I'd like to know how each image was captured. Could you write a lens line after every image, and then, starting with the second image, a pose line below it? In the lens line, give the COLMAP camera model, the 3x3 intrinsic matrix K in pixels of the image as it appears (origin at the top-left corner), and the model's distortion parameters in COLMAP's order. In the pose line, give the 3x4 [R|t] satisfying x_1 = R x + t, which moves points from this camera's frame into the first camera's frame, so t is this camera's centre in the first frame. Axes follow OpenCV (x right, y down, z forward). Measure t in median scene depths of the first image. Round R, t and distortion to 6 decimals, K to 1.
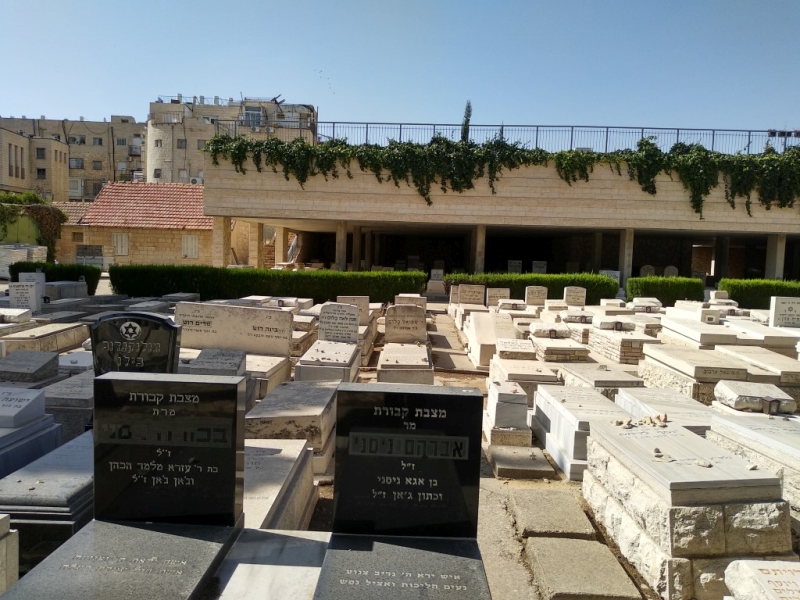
lens RADIAL K [[617.4, 0, 384.5], [0, 617.4, 297.7], [0, 0, 1]] dist [0.003975, -0.033522]
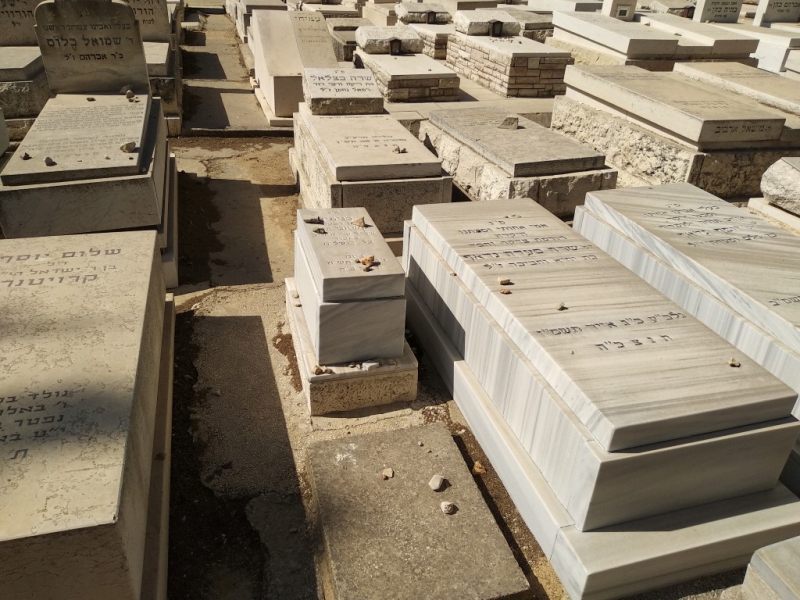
lens RADIAL K [[617.4, 0, 384.5], [0, 617.4, 297.7], [0, 0, 1]] dist [0.003975, -0.033522]
pose [[0.953694, -0.149910, 0.260759, 0.080083], [0.017911, 0.893710, 0.448287, 0.009004], [-0.300246, -0.422857, 0.855011, 0.439195]]
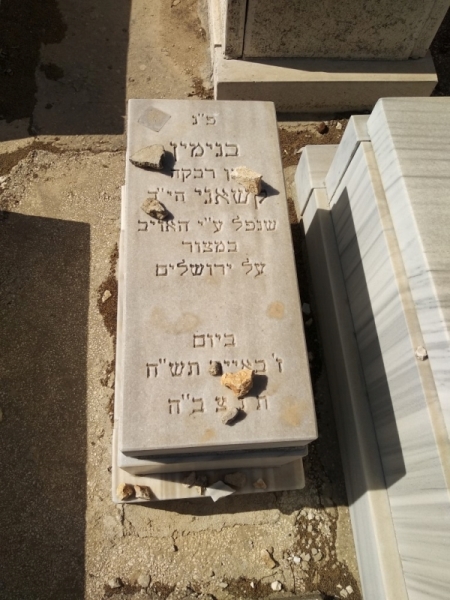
lens RADIAL K [[463.1, 0, 221.9], [0, 463.1, 299.9], [0, 0, 1]] dist [0.003975, -0.033522]
pose [[0.993332, -0.104110, 0.049517, 0.129730], [0.000023, 0.429694, 0.902975, 0.027618], [-0.115285, -0.896953, 0.426831, 0.615891]]
